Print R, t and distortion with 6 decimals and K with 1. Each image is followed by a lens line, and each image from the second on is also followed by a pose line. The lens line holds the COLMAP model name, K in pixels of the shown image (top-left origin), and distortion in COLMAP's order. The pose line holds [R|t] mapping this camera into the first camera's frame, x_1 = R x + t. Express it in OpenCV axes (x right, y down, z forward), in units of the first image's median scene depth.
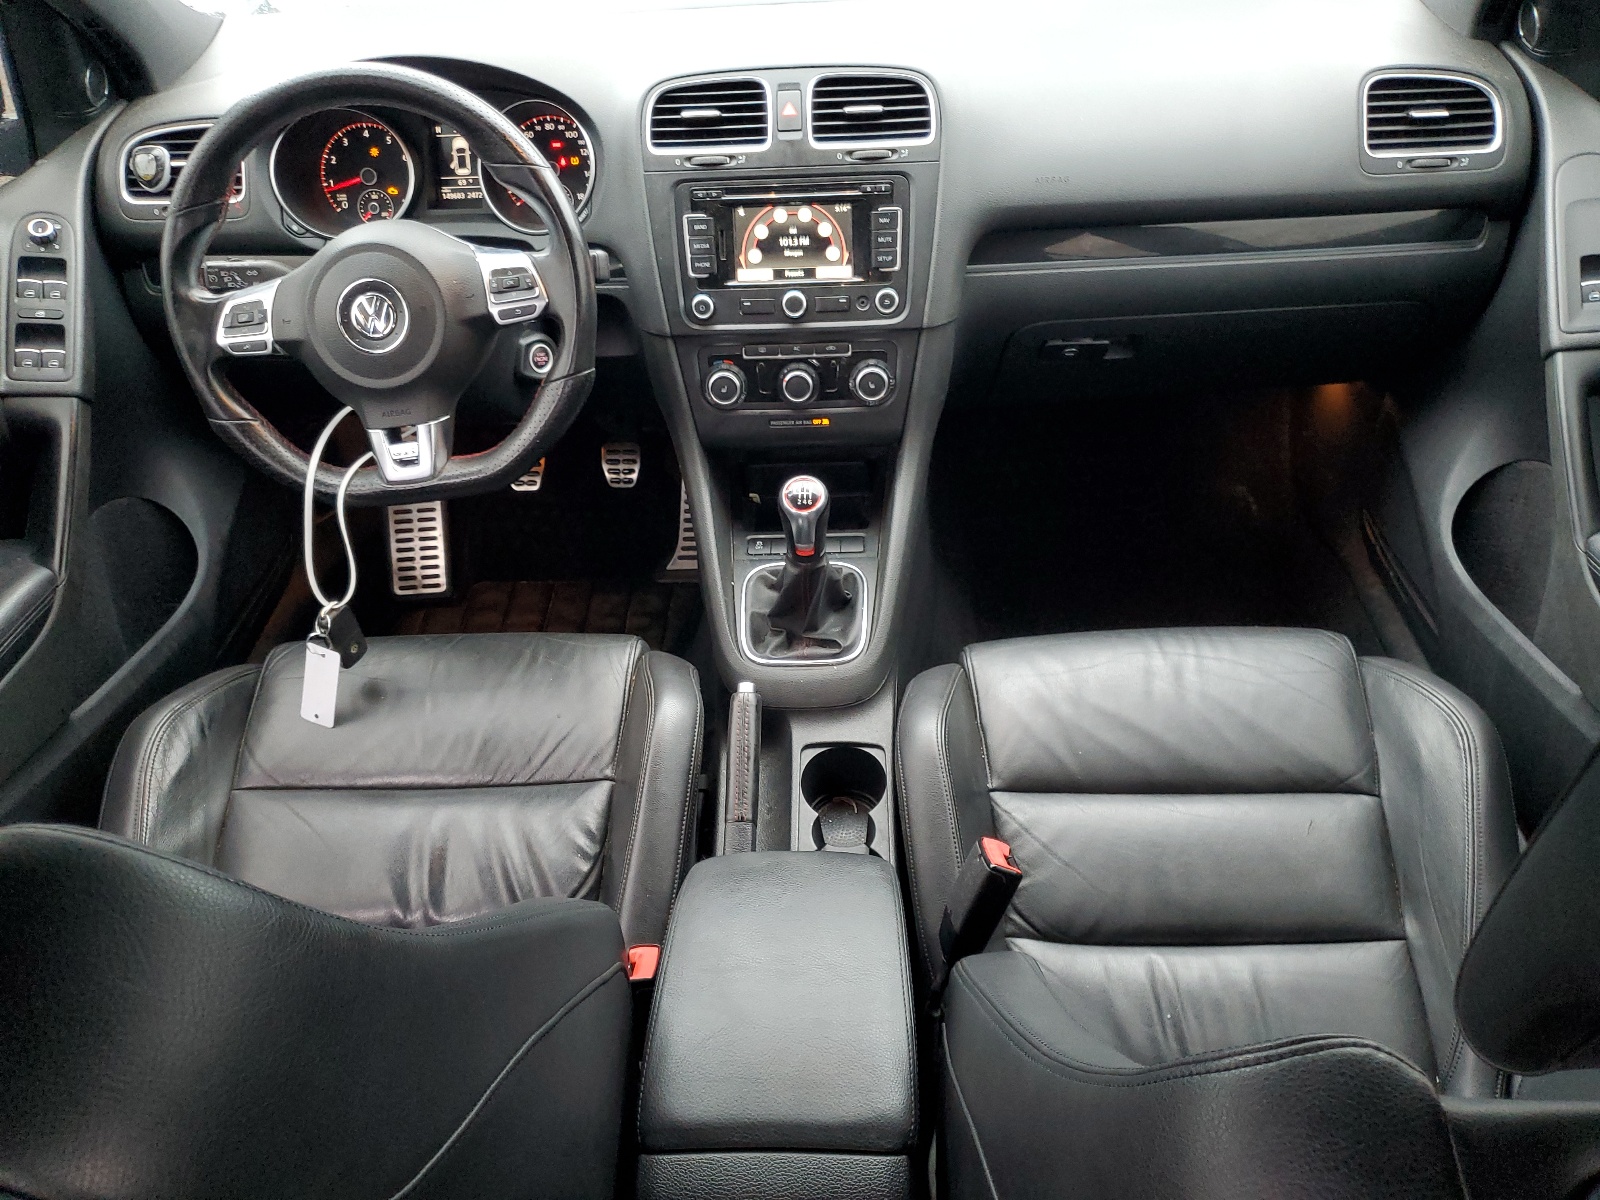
lens RADIAL K [[1210.1, 0, 798.5], [0, 1210.1, 601.7], [0, 0, 1]] dist [0.005440, -0.001047]
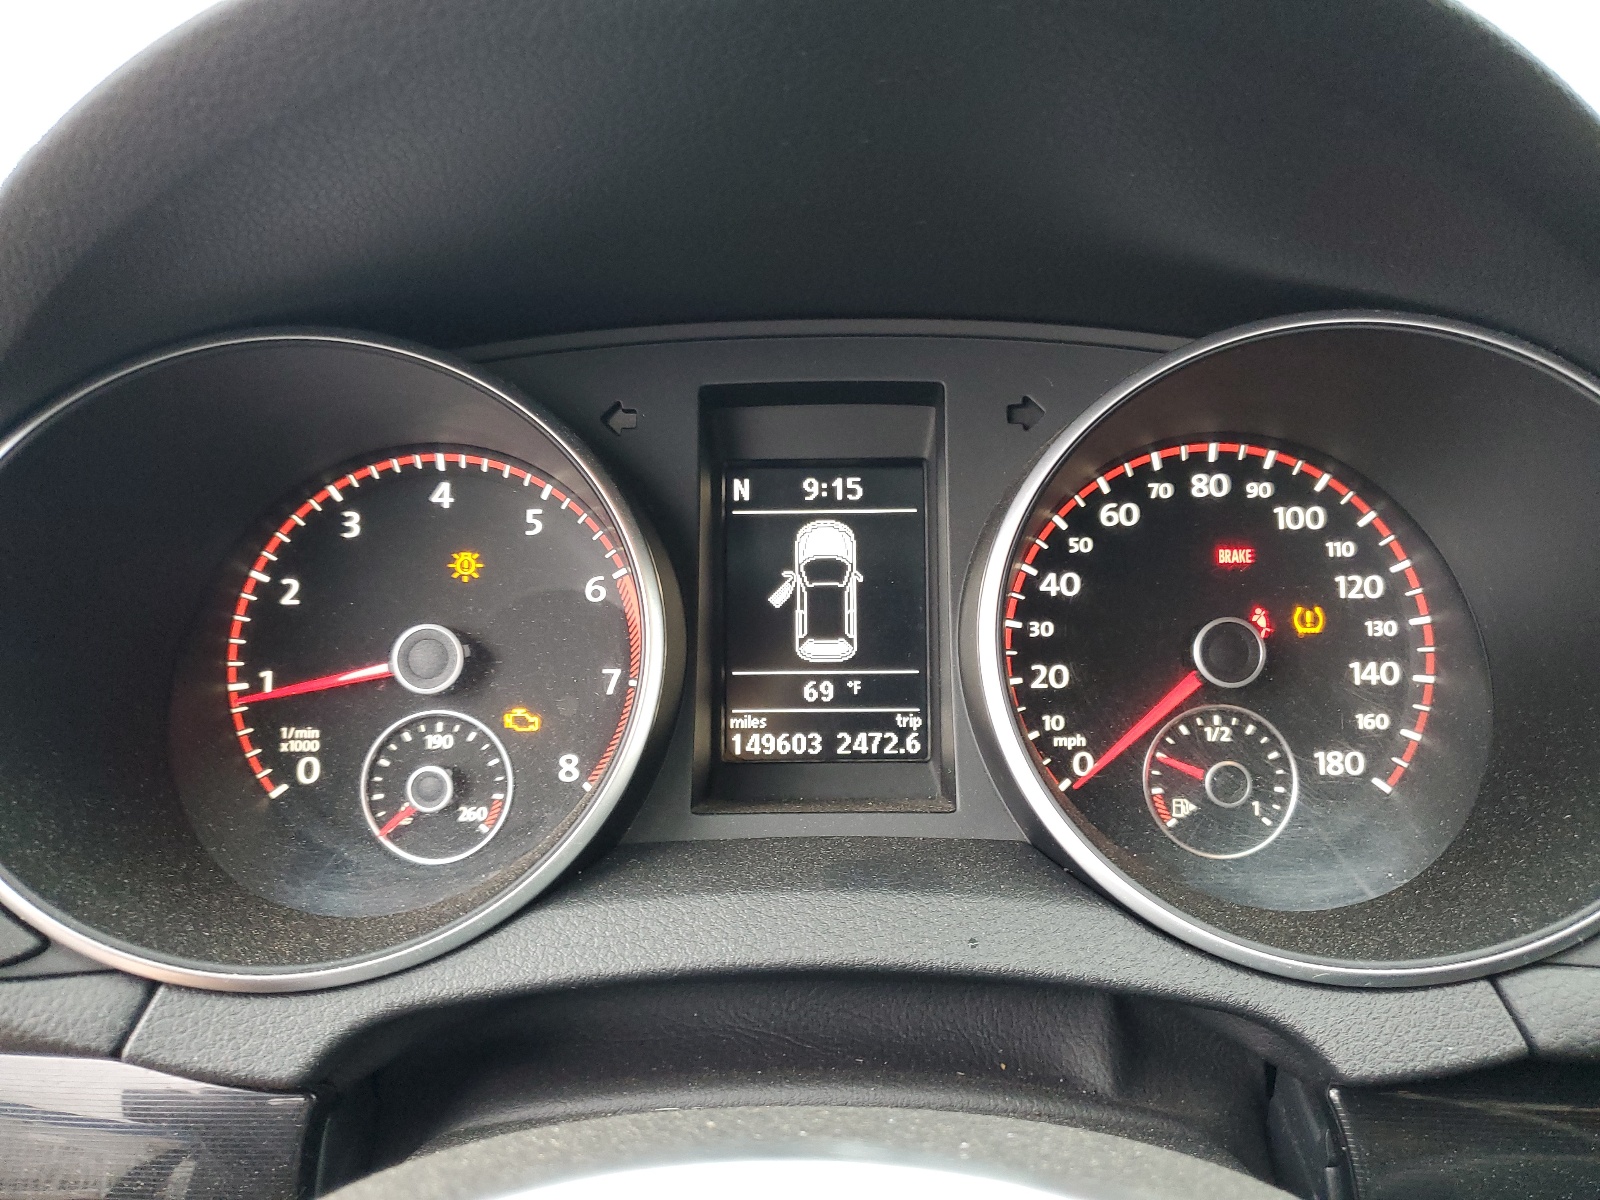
lens RADIAL K [[1210.1, 0, 801.5], [0, 1210.1, 600.4], [0, 0, 1]] dist [0.005440, -0.001047]
pose [[0.998792, 0.026712, 0.041236, -0.293087], [-0.009352, 0.927303, -0.374194, -0.274704], [-0.048234, 0.373356, 0.926433, 0.775363]]
